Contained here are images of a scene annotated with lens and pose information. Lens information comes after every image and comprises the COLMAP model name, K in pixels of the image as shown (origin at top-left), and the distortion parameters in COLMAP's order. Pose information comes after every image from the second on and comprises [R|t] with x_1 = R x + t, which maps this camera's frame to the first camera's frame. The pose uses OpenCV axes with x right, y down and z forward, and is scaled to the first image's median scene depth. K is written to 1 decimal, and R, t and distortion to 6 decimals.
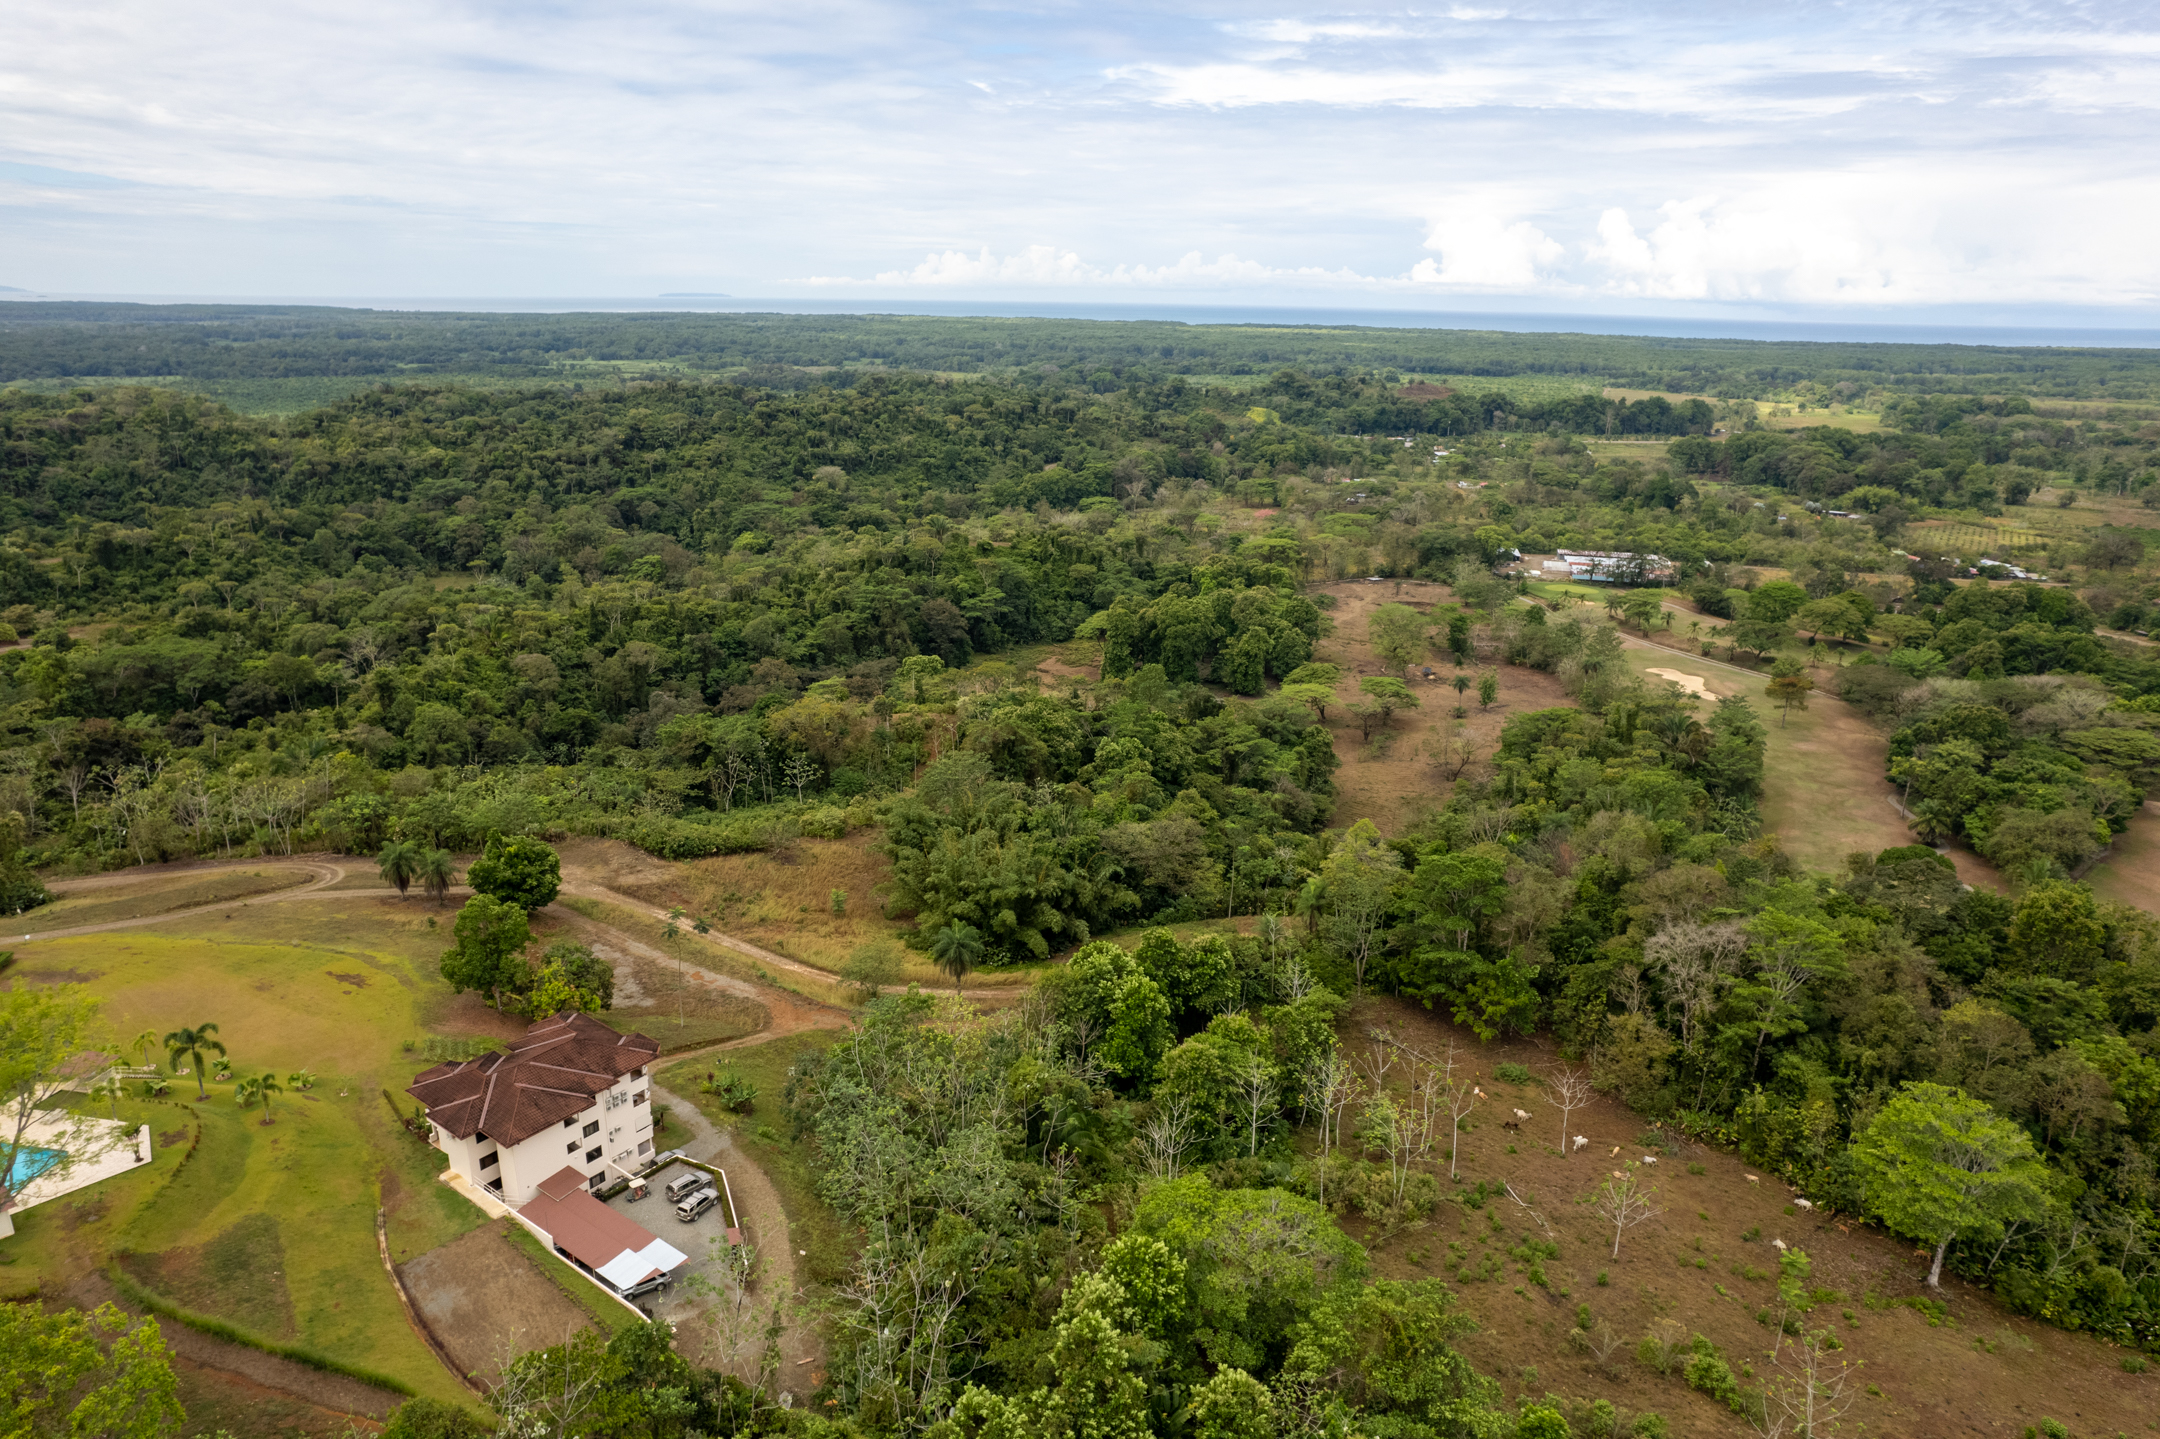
lens RADIAL K [[1383.0, 0, 1080.0], [0, 1383.0, 719.5], [0, 0, 1]] dist [-0.075147, 0.069203]
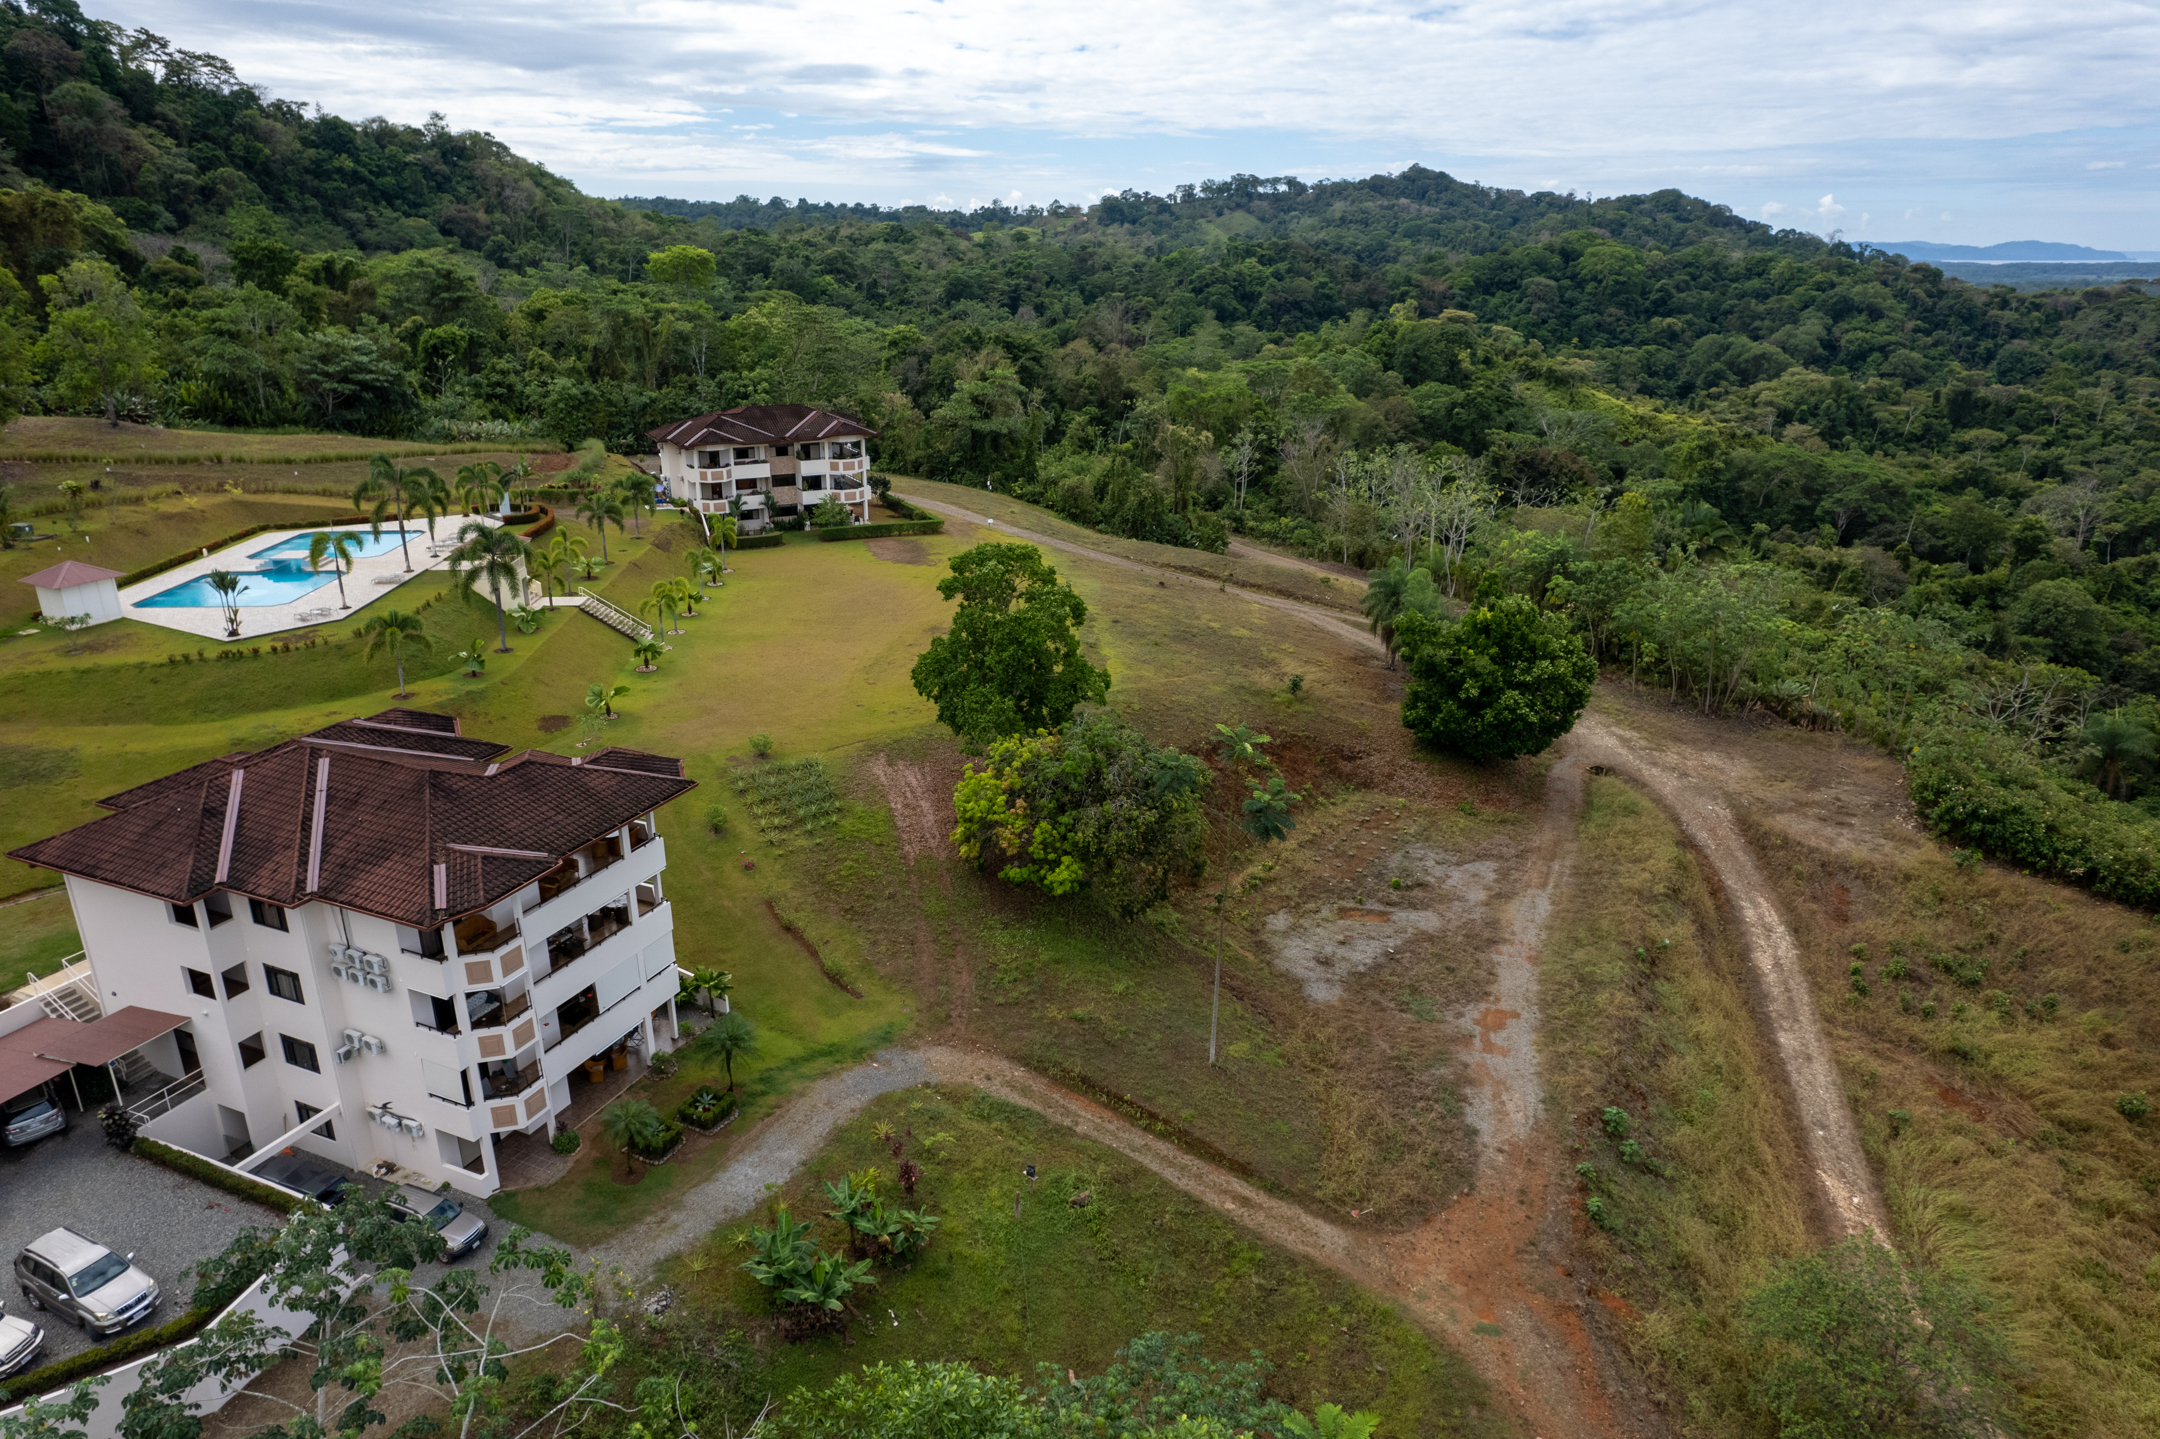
lens RADIAL K [[1383.0, 0, 1080.0], [0, 1383.0, 719.5], [0, 0, 1]] dist [-0.075147, 0.069203]
pose [[0.230609, 0.307665, -0.923126, 0.002111], [-0.291601, 0.926946, 0.236093, 0.015690], [0.928326, 0.214739, 0.303477, 0.204717]]
